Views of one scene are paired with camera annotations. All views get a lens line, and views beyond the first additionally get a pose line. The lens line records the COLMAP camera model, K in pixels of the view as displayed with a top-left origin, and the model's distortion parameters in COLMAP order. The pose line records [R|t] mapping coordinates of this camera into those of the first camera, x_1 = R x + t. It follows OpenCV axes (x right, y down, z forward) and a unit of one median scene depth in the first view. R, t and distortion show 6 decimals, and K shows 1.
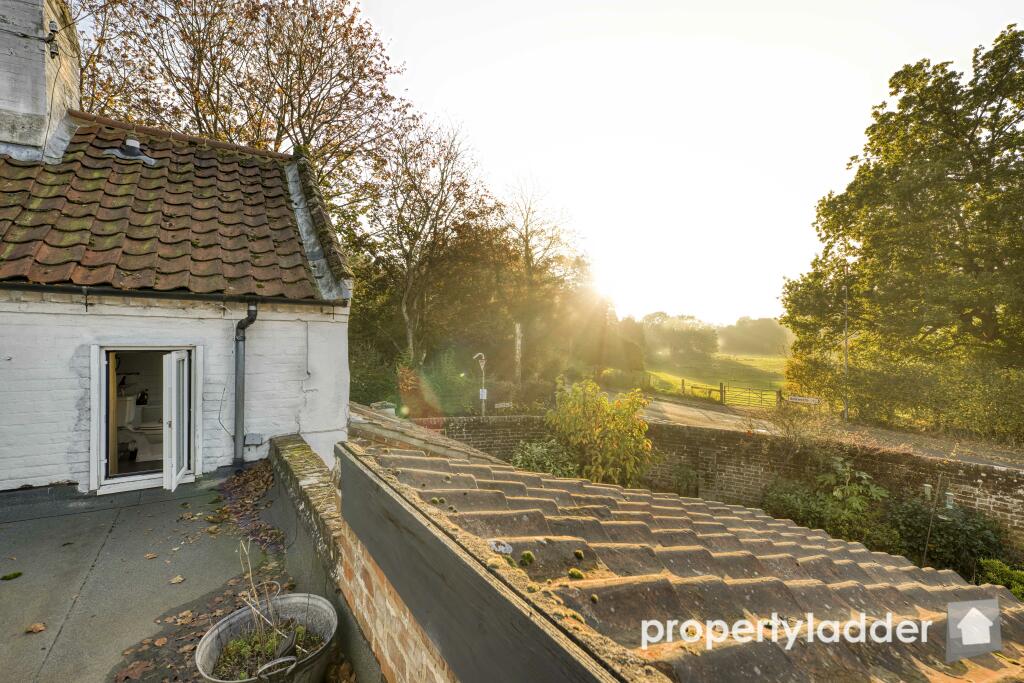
lens RADIAL K [[460.7, 0, 514.3], [0, 460.7, 342.9], [0, 0, 1]] dist [0.021290, -0.008722]
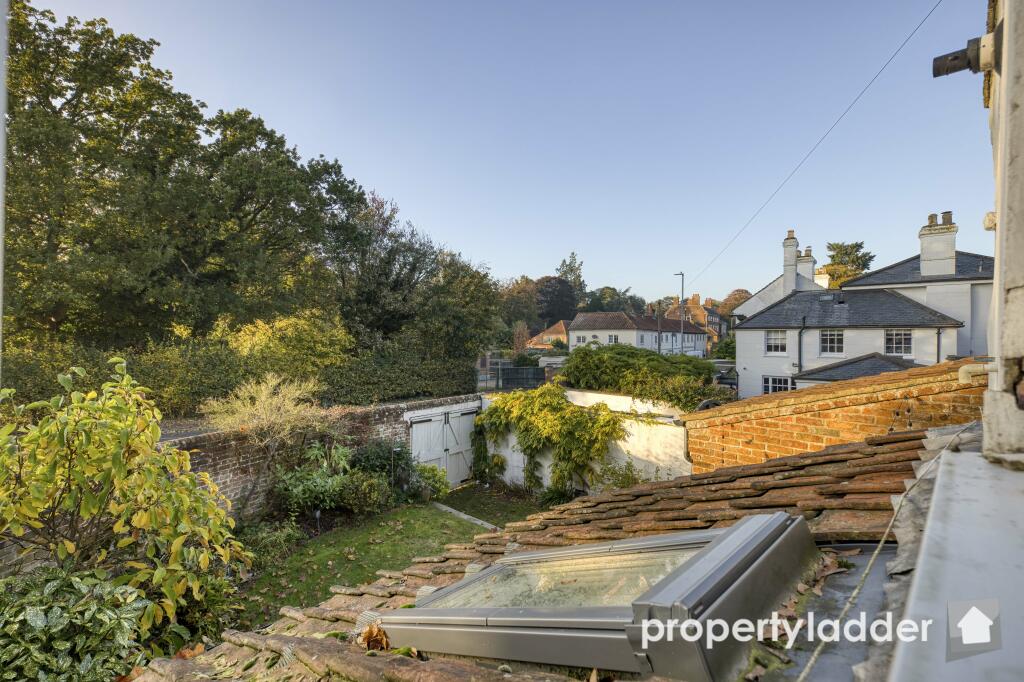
lens RADIAL K [[460.7, 0, 514.3], [0, 460.7, 342.4], [0, 0, 1]] dist [0.021290, -0.008722]
pose [[-0.218528, -0.011107, 0.975767, -0.149500], [-0.004620, 0.999936, 0.010348, 0.019575], [-0.975820, -0.002247, -0.218565, 0.335459]]
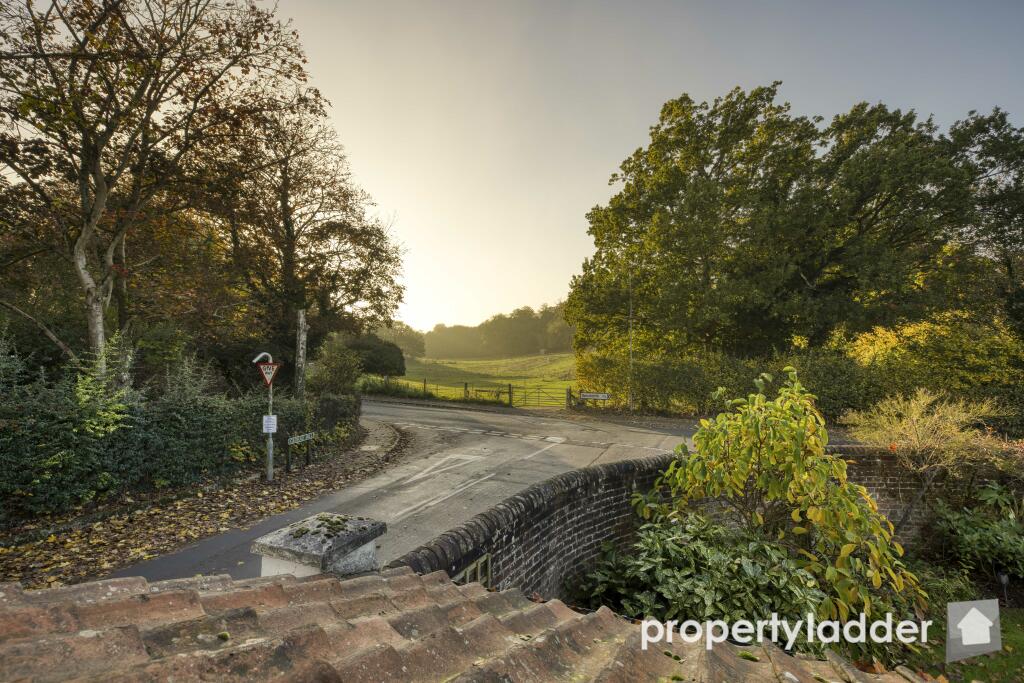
lens RADIAL K [[460.7, 0, 514.3], [0, 460.7, 342.9], [0, 0, 1]] dist [0.021290, -0.008722]
pose [[0.806685, 0.000384, 0.590982, -0.163056], [0.007896, 0.999904, -0.011428, 0.018832], [-0.590929, 0.013885, 0.806604, 0.352918]]
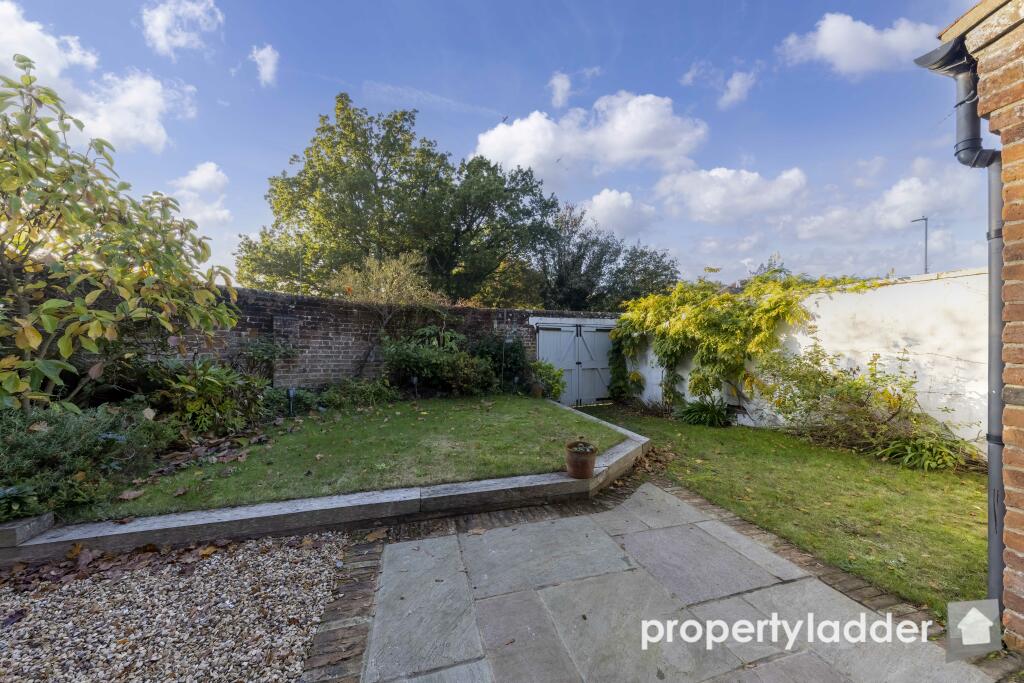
lens RADIAL K [[351.5, 0, 516.3], [0, 351.5, 342.5], [0, 0, 1]] dist [0.012363, -0.006234]
pose [[0.280638, -0.000533, 0.959813, -0.005400], [0.002482, 0.999997, -0.000170, 0.132159], [-0.959810, 0.002430, 0.280639, 0.246725]]
